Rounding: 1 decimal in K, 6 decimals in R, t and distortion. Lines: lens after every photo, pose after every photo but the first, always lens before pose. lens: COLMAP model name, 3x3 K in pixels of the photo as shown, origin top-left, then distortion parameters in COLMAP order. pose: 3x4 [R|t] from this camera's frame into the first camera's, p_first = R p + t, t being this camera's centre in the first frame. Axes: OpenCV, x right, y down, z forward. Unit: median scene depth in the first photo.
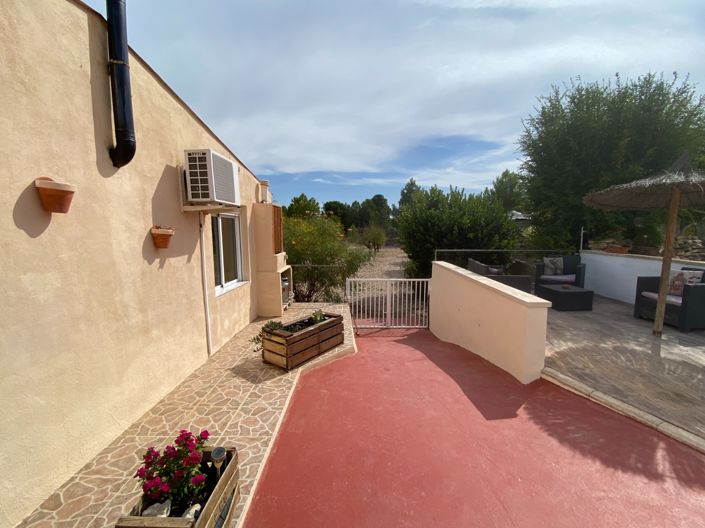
lens RADIAL K [[290.1, 0, 353.5], [0, 290.1, 266.6], [0, 0, 1]] dist [0.029895, -0.026374]
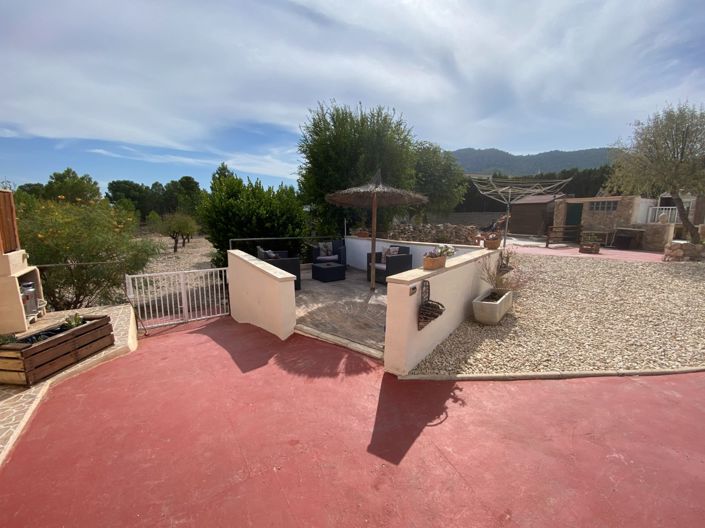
lens RADIAL K [[290.1, 0, 353.5], [0, 290.1, 266.6], [0, 0, 1]] dist [0.029895, -0.026374]
pose [[0.836906, -0.087208, 0.540355, 0.086553], [0.065156, 0.996079, 0.059844, 0.007123], [-0.543455, -0.014877, 0.839307, -0.134309]]
